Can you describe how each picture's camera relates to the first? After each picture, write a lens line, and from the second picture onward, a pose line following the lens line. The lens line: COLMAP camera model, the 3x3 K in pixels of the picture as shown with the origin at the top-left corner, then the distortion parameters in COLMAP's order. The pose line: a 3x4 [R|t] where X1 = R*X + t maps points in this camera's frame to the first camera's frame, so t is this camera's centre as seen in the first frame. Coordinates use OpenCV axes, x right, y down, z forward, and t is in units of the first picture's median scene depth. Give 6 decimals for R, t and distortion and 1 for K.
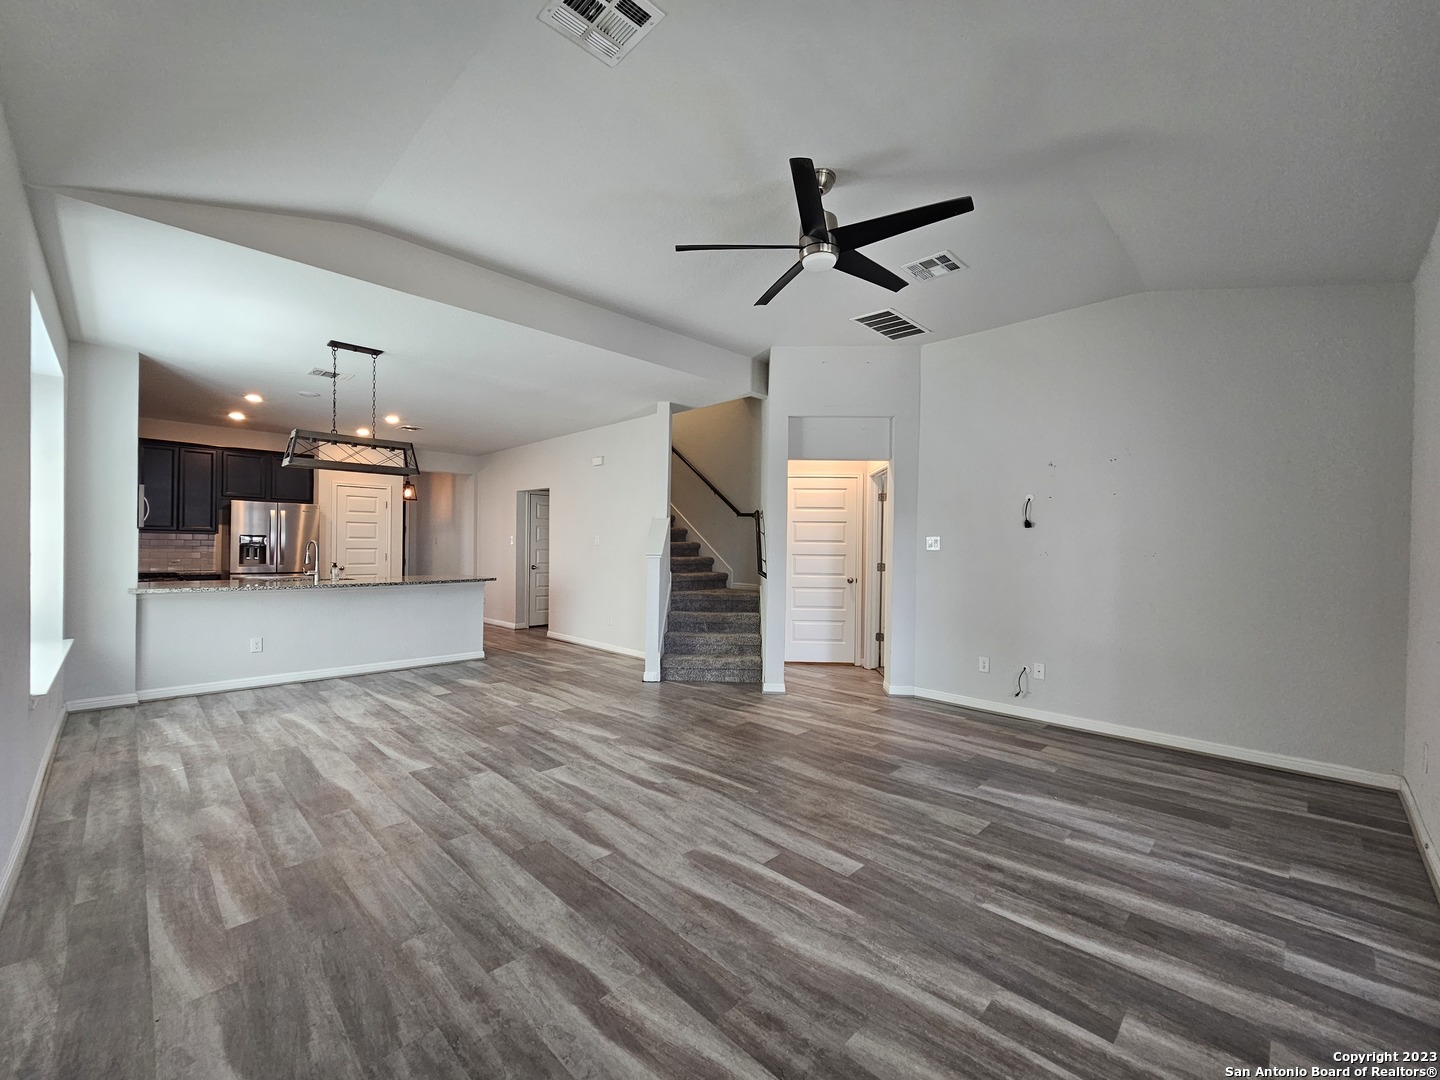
lens RADIAL K [[588.5, 0, 717.8], [0, 588.5, 548.8], [0, 0, 1]] dist [-0.000022, 0.000261]
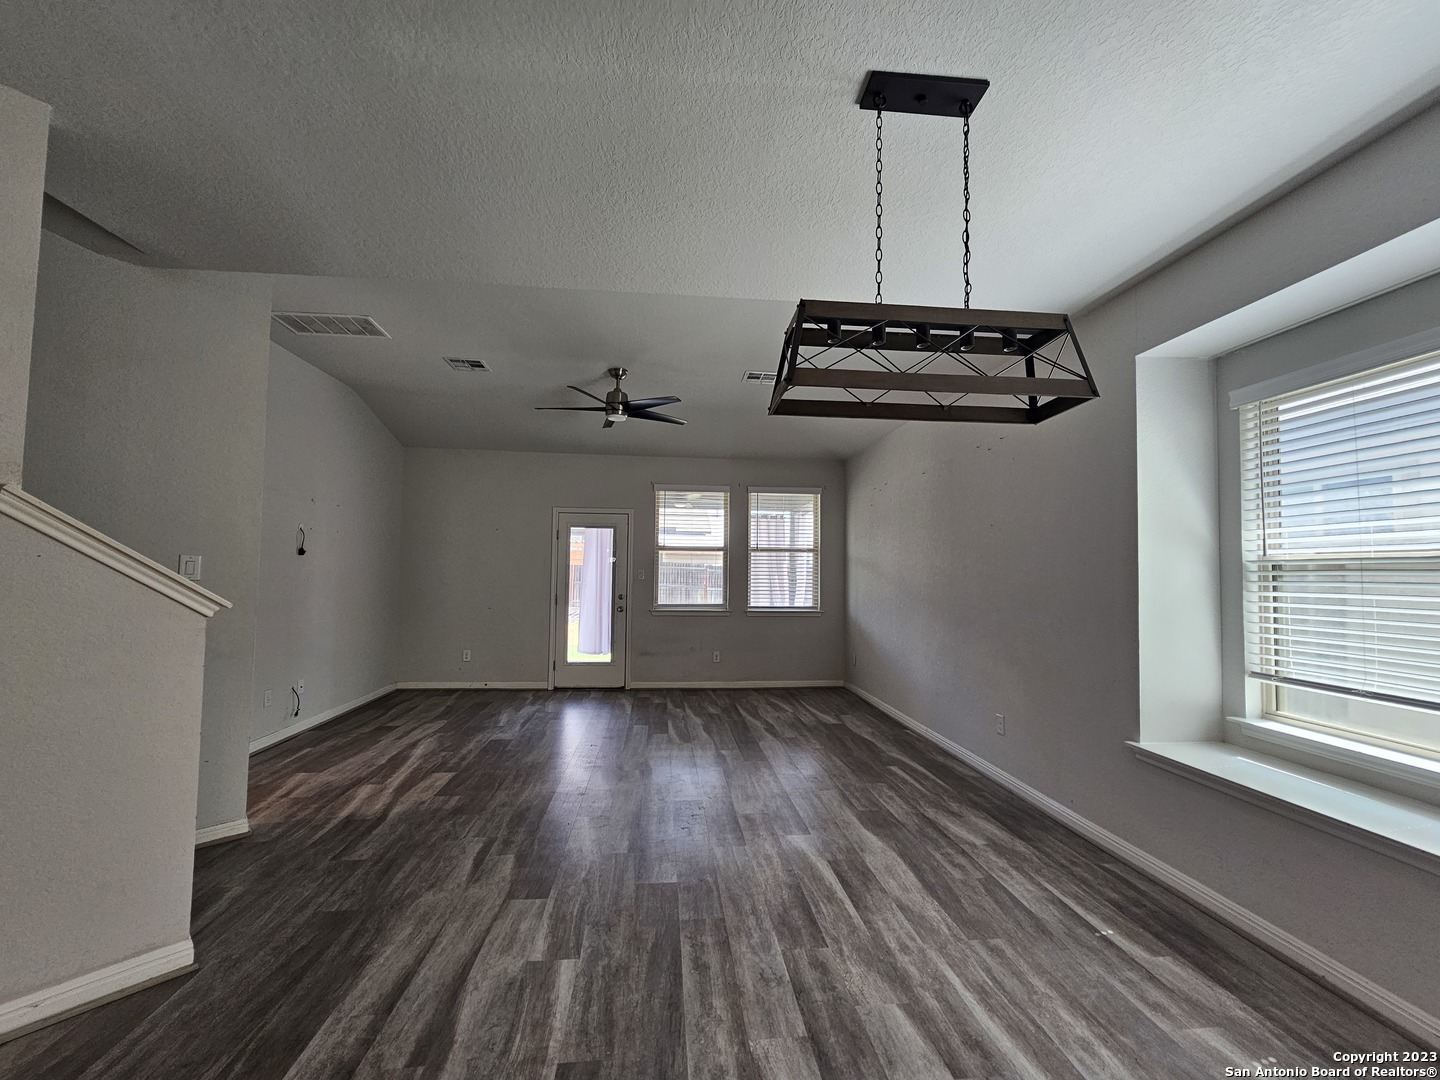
lens RADIAL K [[588.5, 0, 717.8], [0, 588.5, 548.8], [0, 0, 1]] dist [-0.000022, 0.000261]
pose [[-0.769489, 0.006155, 0.638631, -0.839173], [-0.018830, 0.999300, -0.032320, -0.030375], [-0.638383, -0.036895, -0.768834, 1.517710]]
